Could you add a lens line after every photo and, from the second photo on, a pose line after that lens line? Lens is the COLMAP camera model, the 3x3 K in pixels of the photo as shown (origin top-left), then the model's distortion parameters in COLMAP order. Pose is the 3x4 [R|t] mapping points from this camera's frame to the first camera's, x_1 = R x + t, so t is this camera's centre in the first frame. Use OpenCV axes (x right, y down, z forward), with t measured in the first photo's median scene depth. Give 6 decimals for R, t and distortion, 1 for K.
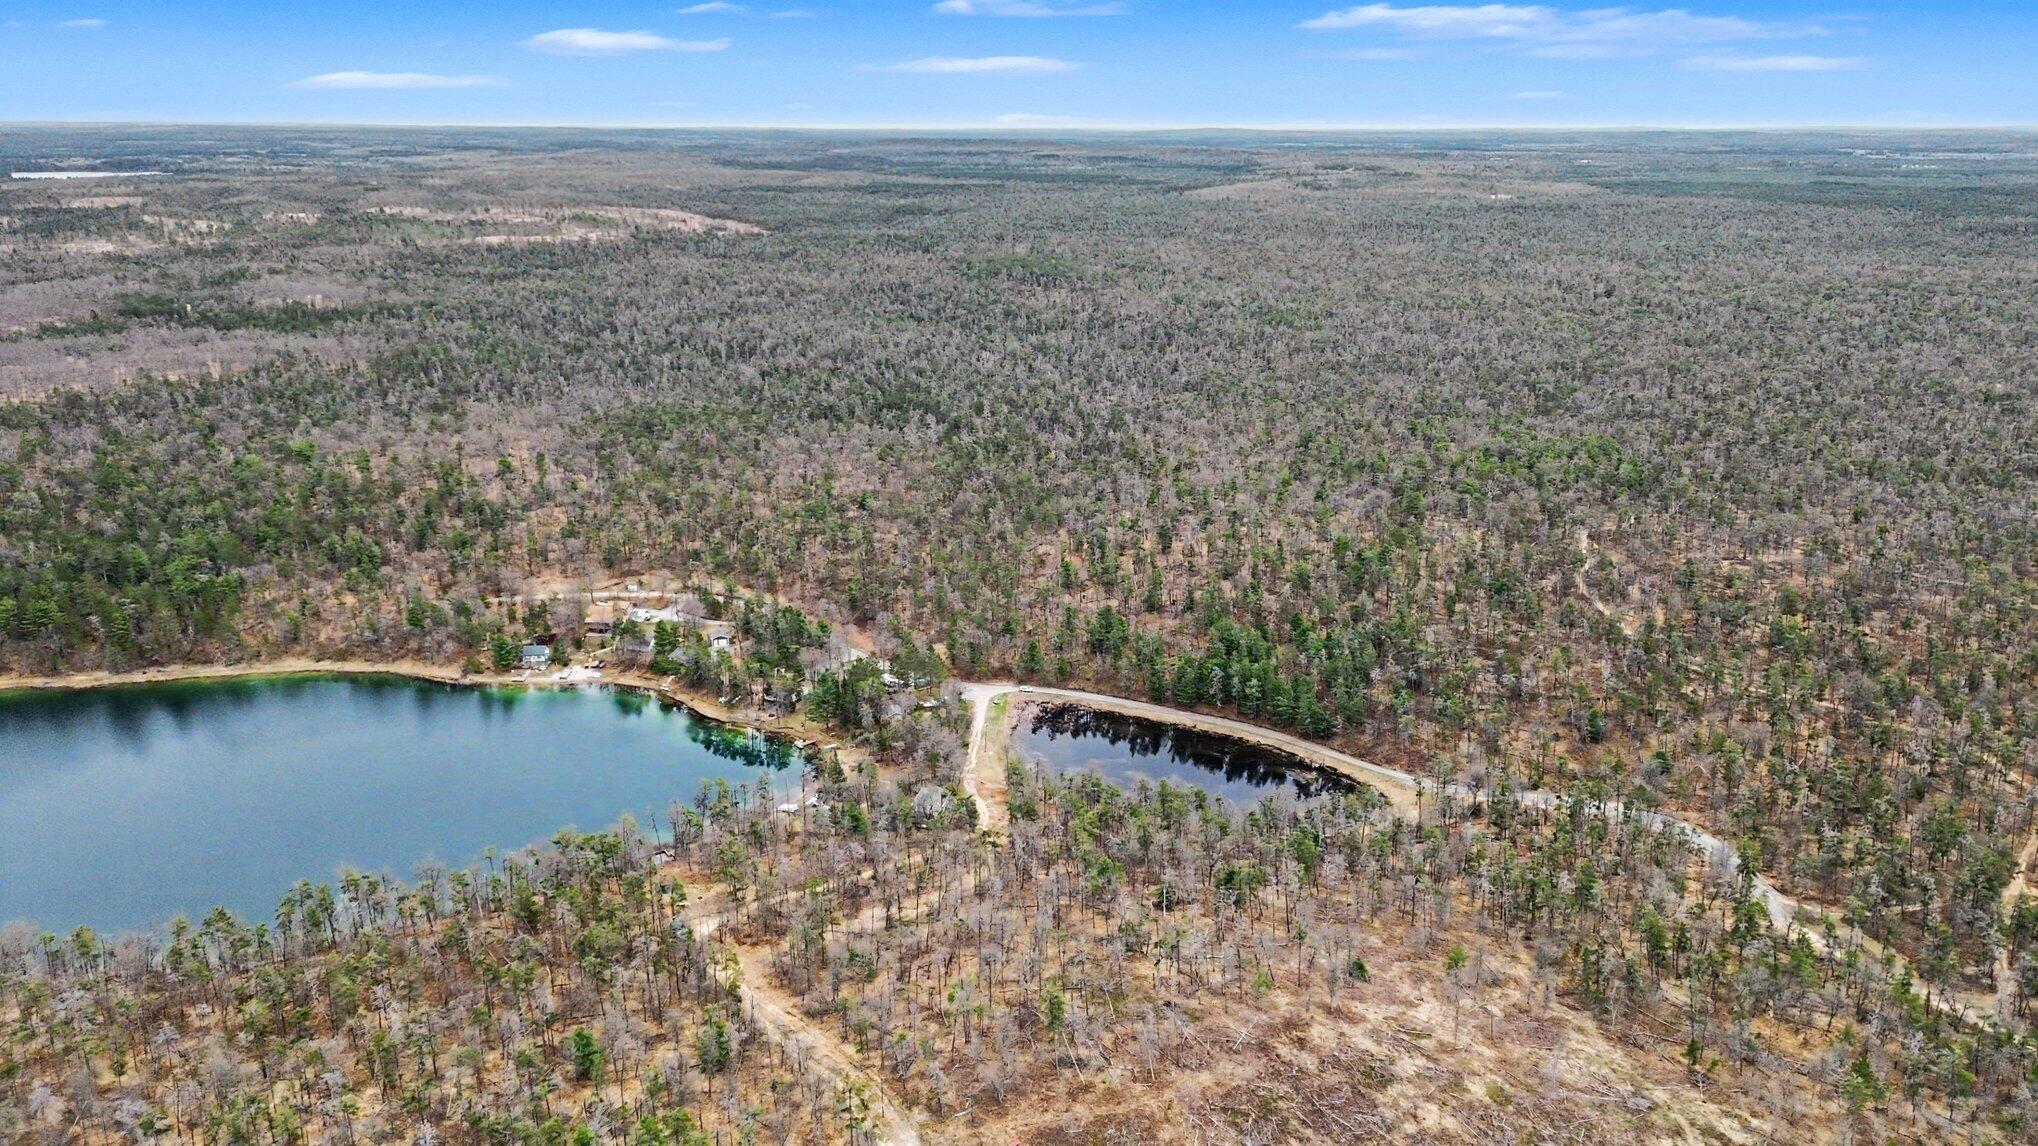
lens RADIAL K [[1451.9, 0, 1011.9], [0, 1451.9, 577.5], [0, 0, 1]] dist [0.067083, -0.055986]
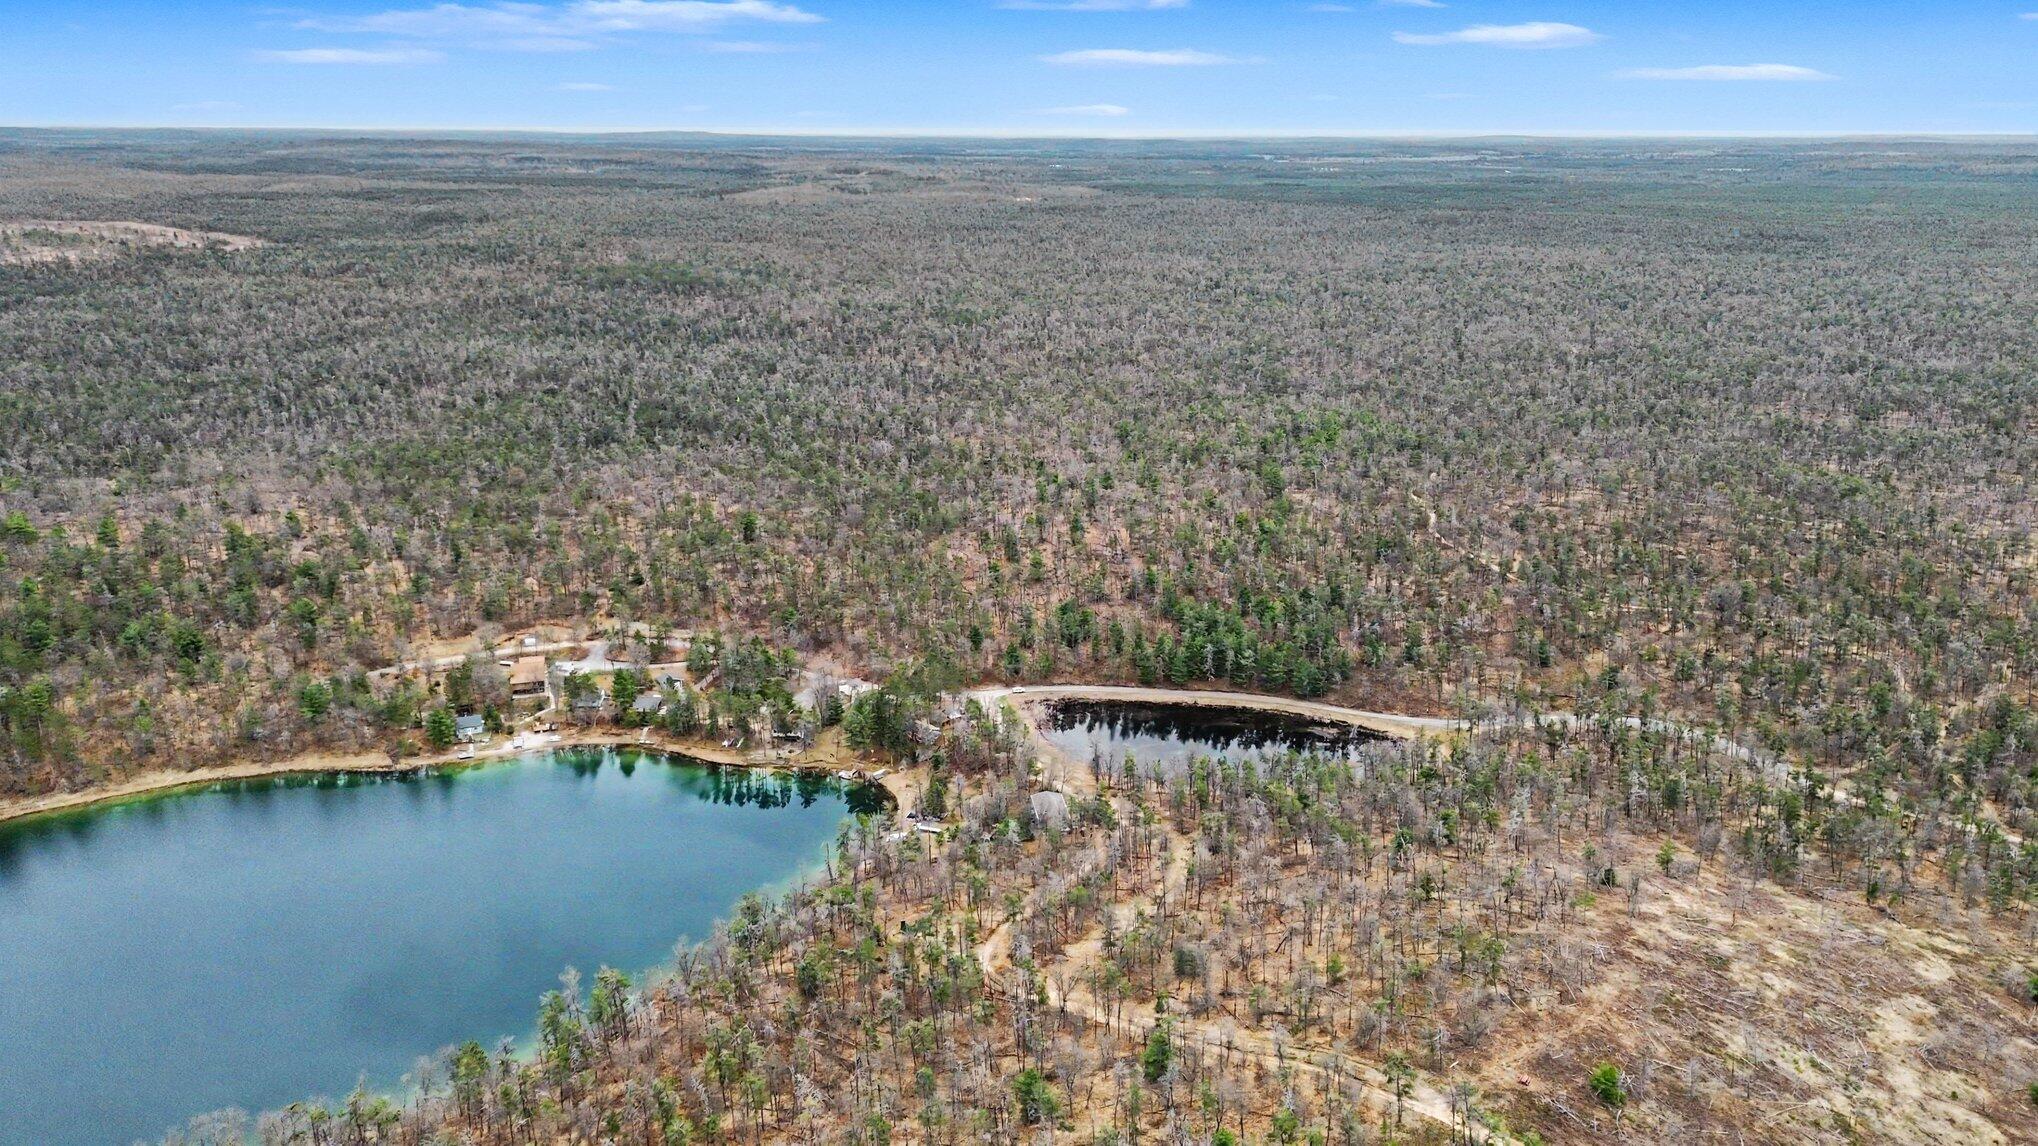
lens RADIAL K [[1451.9, 0, 1025.1], [0, 1451.9, 566.5], [0, 0, 1]] dist [0.067083, -0.055986]
pose [[0.933022, -0.102044, 0.345047, -0.302512], [0.105108, 0.994412, 0.009871, -0.016862], [-0.344126, 0.027058, 0.938533, 0.044807]]
